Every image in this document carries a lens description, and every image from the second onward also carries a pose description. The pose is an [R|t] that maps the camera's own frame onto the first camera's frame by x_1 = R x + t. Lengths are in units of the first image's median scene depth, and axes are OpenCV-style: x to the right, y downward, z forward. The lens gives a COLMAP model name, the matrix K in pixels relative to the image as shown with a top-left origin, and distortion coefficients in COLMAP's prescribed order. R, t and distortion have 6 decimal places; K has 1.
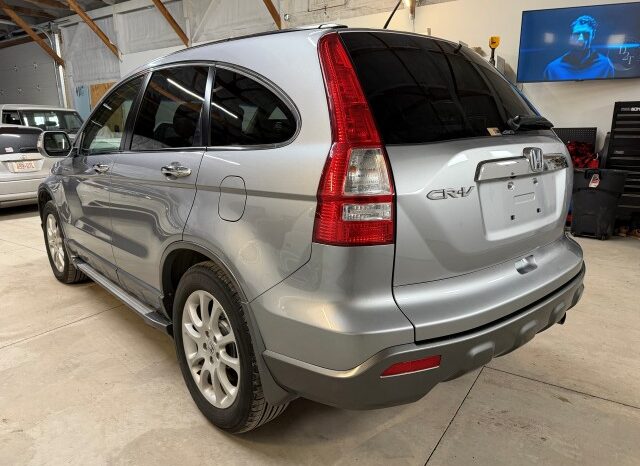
lens RADIAL K [[453.7, 0, 310.7], [0, 453.7, 233.8], [0, 0, 1]] dist [0.003569, -0.031438]
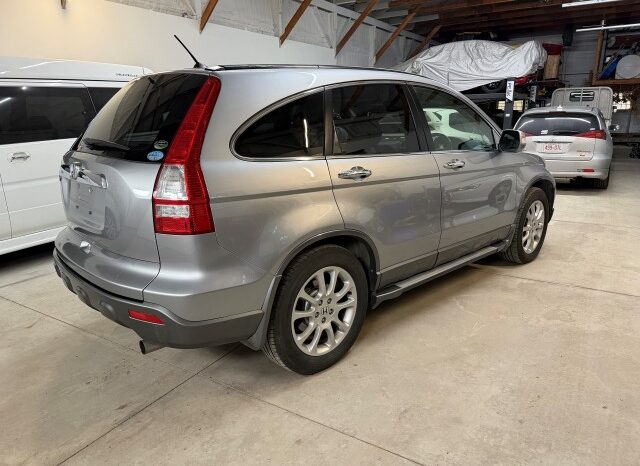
lens RADIAL K [[451.9, 0, 322.3], [0, 451.9, 222.1], [0, 0, 1]] dist [0.007695, -0.007814]
pose [[0.028810, 0.238198, -0.970789, 0.356318], [-0.198242, 0.953263, 0.228014, -0.090766], [0.979730, 0.185882, 0.074684, 0.313985]]
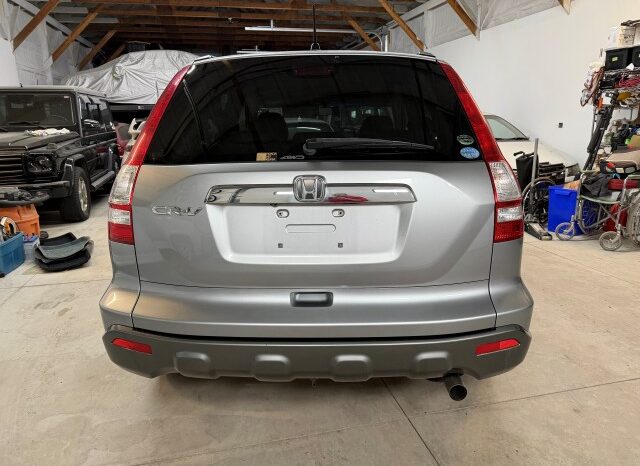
lens RADIAL K [[451.9, 0, 322.3], [0, 451.9, 222.1], [0, 0, 1]] dist [0.007695, -0.007814]
pose [[0.725716, 0.144357, -0.672679, 0.211830], [-0.135329, 0.988590, 0.066152, -0.029739], [0.674553, 0.043026, 0.736971, 0.063562]]
